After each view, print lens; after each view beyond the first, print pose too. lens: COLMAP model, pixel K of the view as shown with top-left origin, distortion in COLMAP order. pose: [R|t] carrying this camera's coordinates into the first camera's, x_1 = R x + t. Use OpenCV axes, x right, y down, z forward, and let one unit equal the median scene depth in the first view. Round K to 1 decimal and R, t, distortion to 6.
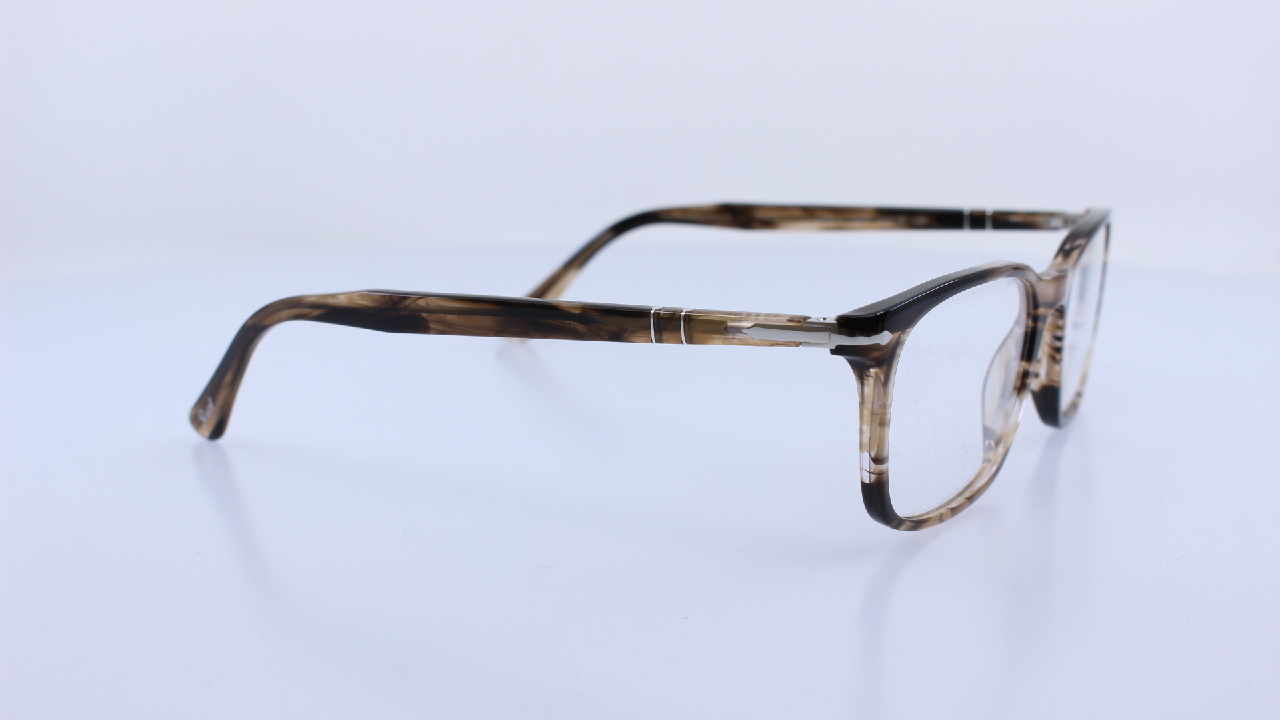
lens RADIAL K [[1651.7, 0, 640.0], [0, 1651.7, 360.0], [0, 0, 1]] dist [-0.133490, 0.003834]
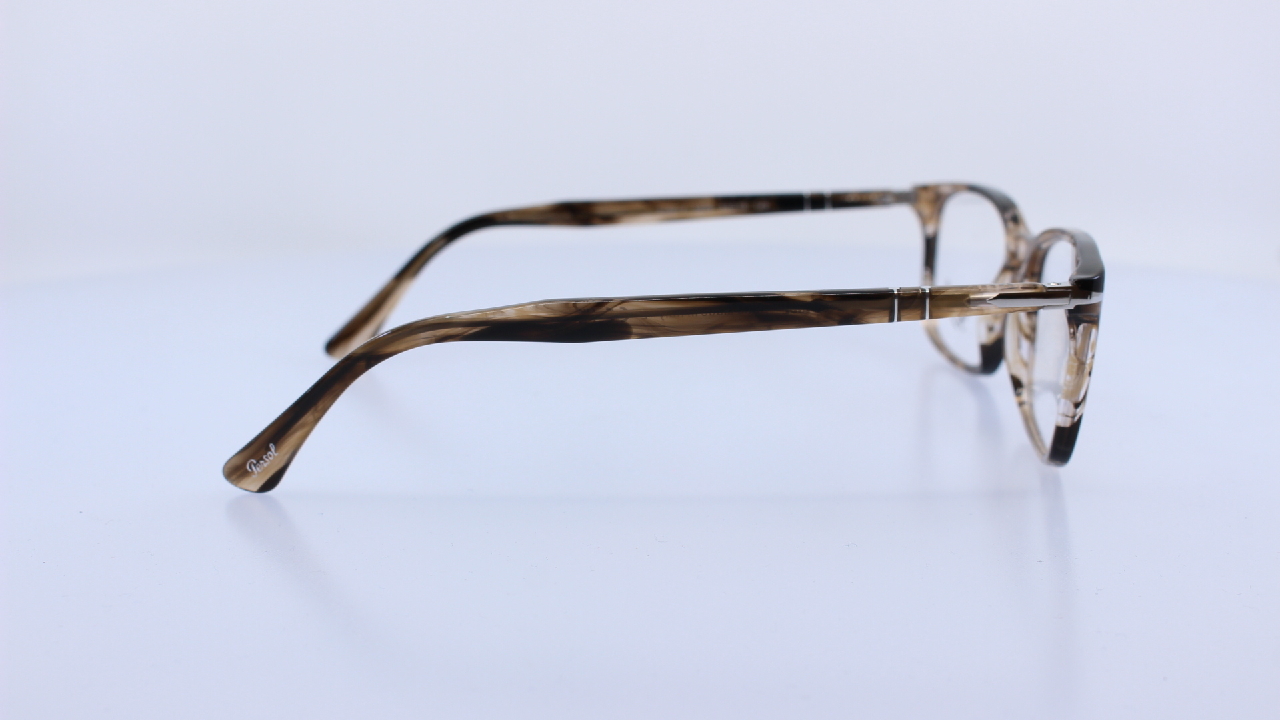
lens RADIAL K [[1651.7, 0, 640.0], [0, 1651.7, 360.0], [0, 0, 1]] dist [-0.133490, 0.003834]
pose [[0.865469, -0.102882, 0.490284, -0.586268], [0.104518, 0.994230, 0.024131, -0.025384], [-0.489938, 0.030359, 0.871228, 0.138532]]
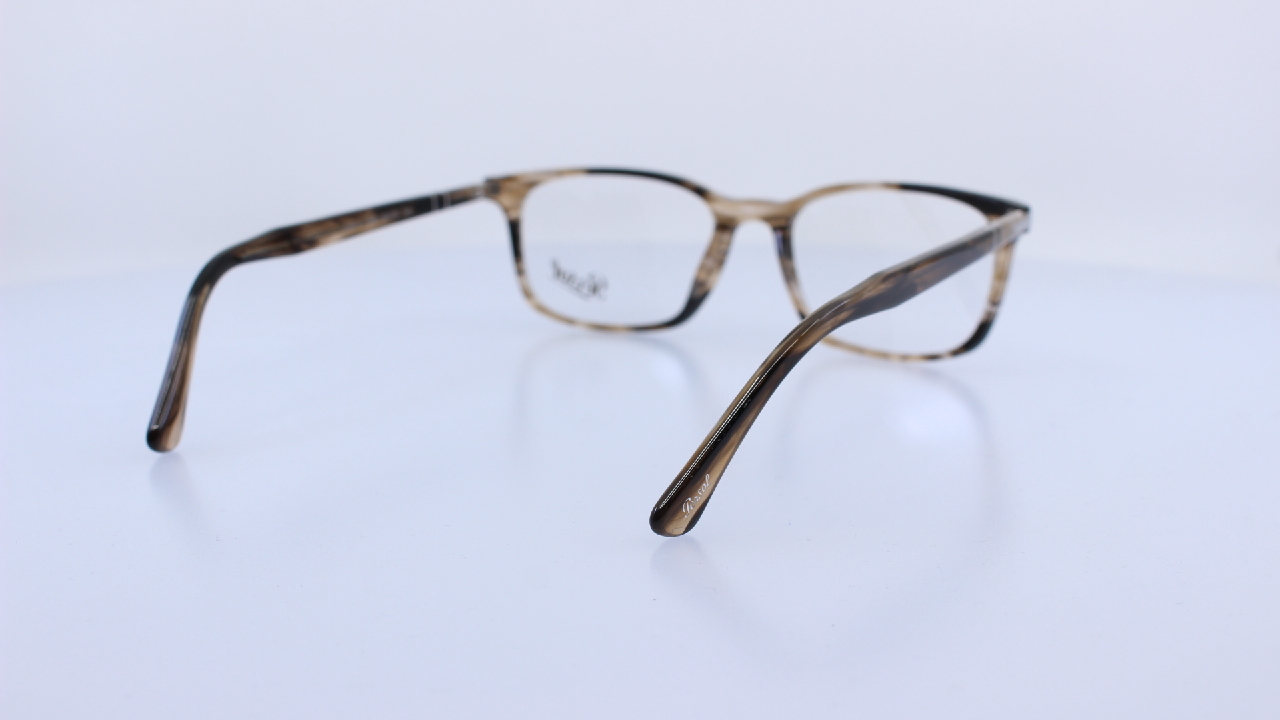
lens RADIAL K [[1651.7, 0, 640.0], [0, 1651.7, 360.0], [0, 0, 1]] dist [-0.133490, 0.003834]
pose [[0.001528, -0.201640, 0.979458, -1.204350], [0.210791, 0.957517, 0.196794, -0.229518], [-0.977530, 0.206161, 0.043967, 1.105910]]
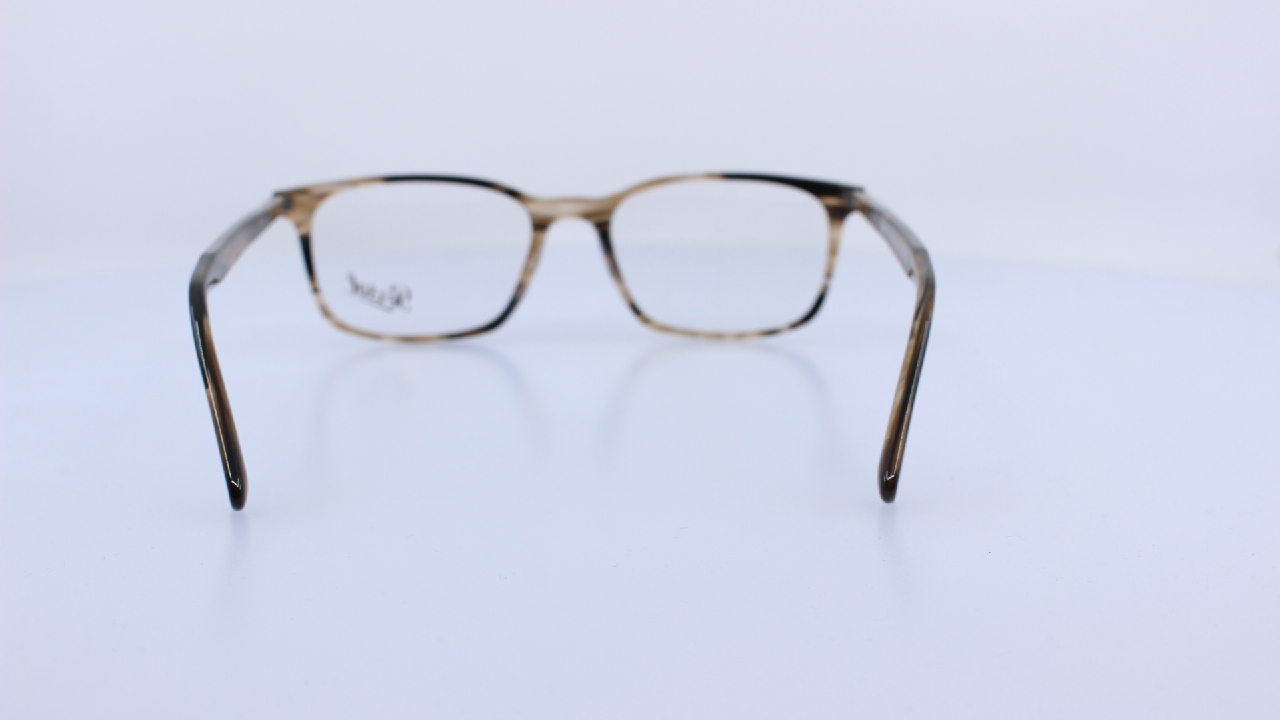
lens RADIAL K [[1651.7, 0, 640.0], [0, 1651.7, 360.0], [0, 0, 1]] dist [-0.133490, 0.003834]
pose [[-0.507090, -0.181784, 0.842505, -1.054188], [0.183727, 0.932239, 0.311728, -0.372370], [-0.842083, 0.312865, -0.439331, 1.689714]]
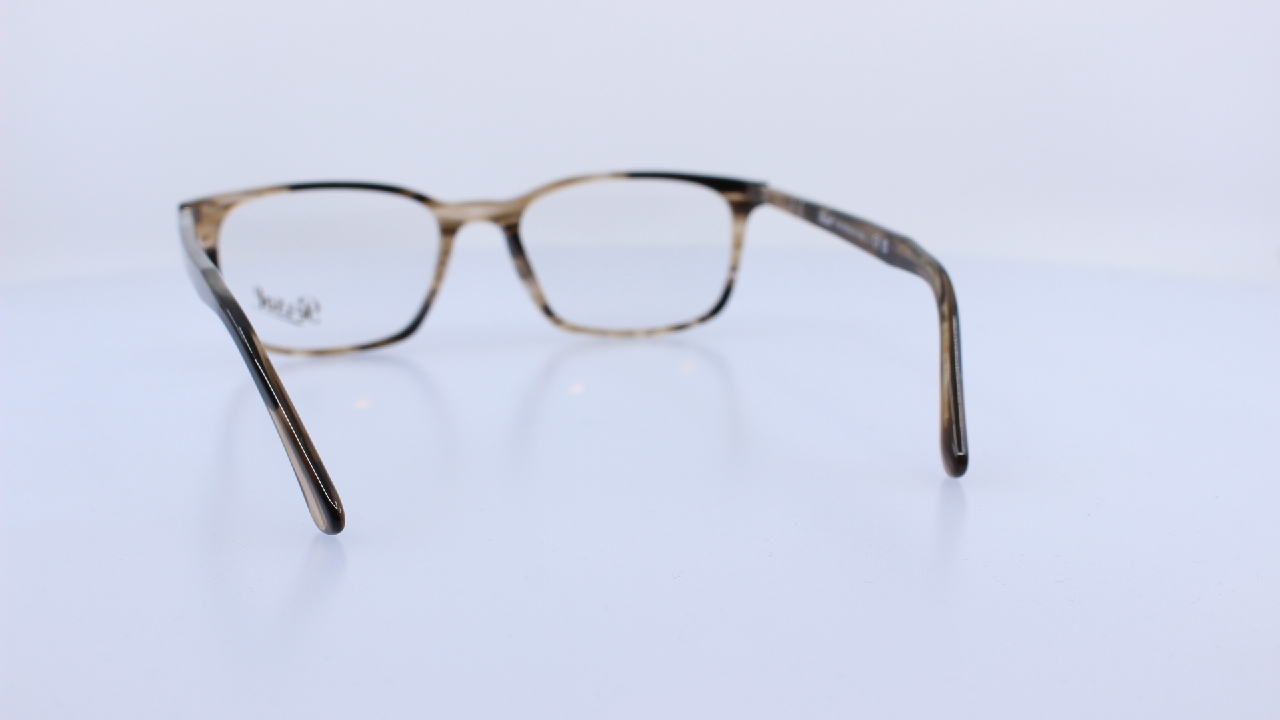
lens RADIAL K [[1651.7, 0, 640.0], [0, 1651.7, 360.0], [0, 0, 1]] dist [-0.133490, 0.003834]
pose [[-0.711148, -0.146343, 0.687643, -0.874256], [0.149671, 0.924160, 0.351464, -0.420137], [-0.686926, 0.352863, -0.635311, 1.927272]]
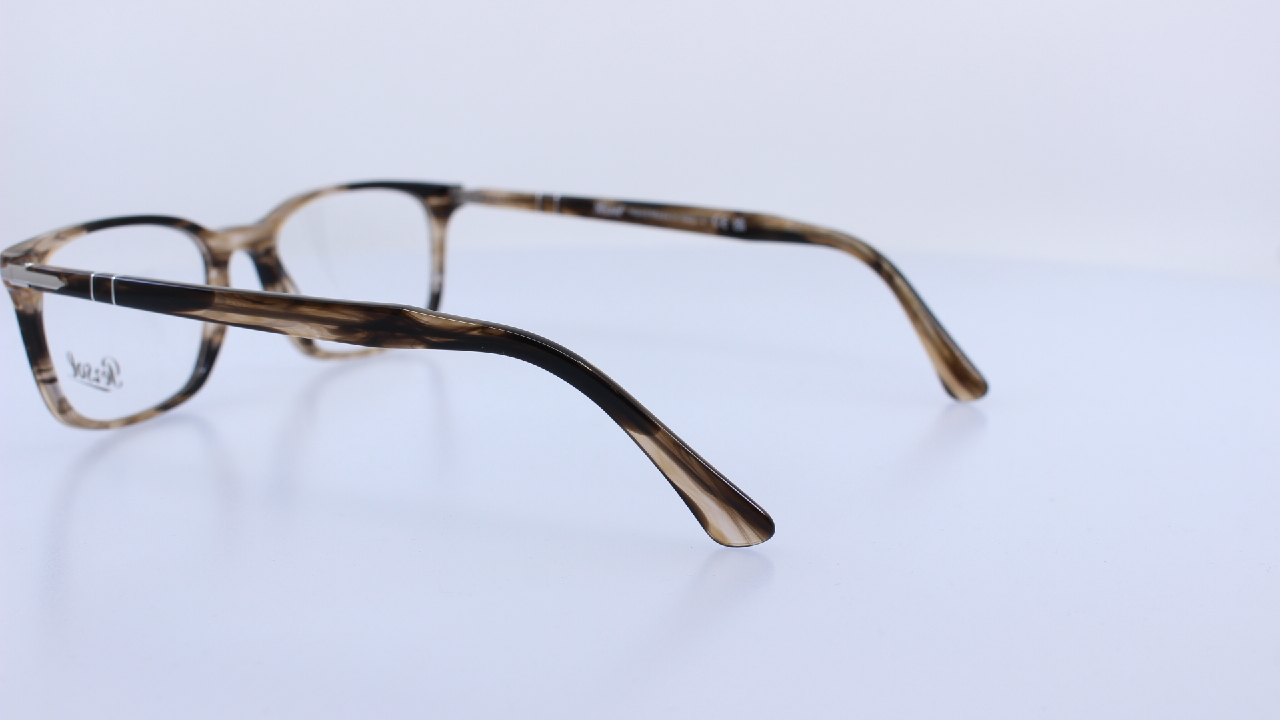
lens RADIAL K [[1651.7, 0, 640.0], [0, 1651.7, 360.0], [0, 0, 1]] dist [-0.133490, 0.003834]
pose [[-0.999977, 0.001505, -0.006631, -0.054072], [-0.001323, 0.913444, 0.406963, -0.493412], [0.006669, 0.406963, -0.913420, 2.285677]]
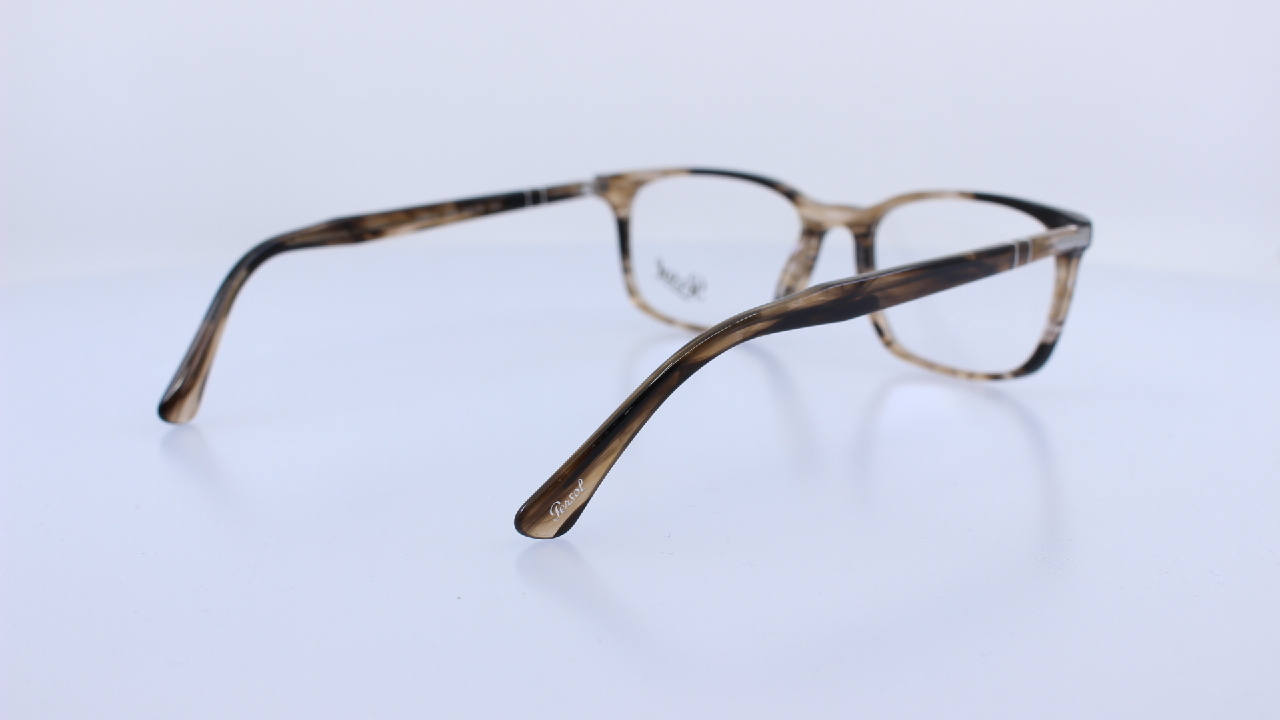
lens RADIAL K [[1651.7, 0, 640.0], [0, 1651.7, 360.0], [0, 0, 1]] dist [-0.133490, 0.003834]
pose [[0.263630, -0.196074, 0.944486, -1.154001], [0.203423, 0.968405, 0.144259, -0.166606], [-0.942931, 0.154100, 0.295186, 0.805629]]
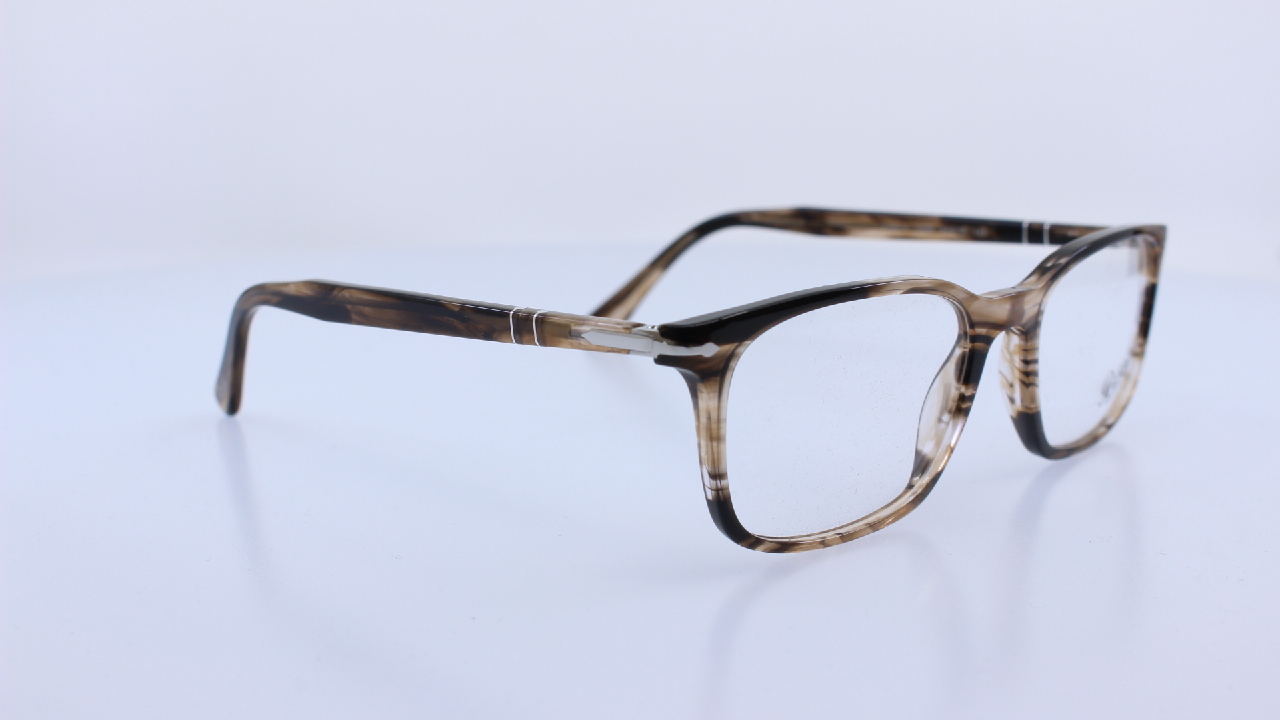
lens RADIAL K [[1651.7, 0, 640.0], [0, 1651.7, 360.0], [0, 0, 1]] dist [-0.133490, 0.003834]
pose [[0.965901, 0.052984, -0.253432, 0.300620], [-0.052691, 0.998579, 0.007949, -0.011001], [0.253493, 0.005675, 0.967321, 0.046518]]
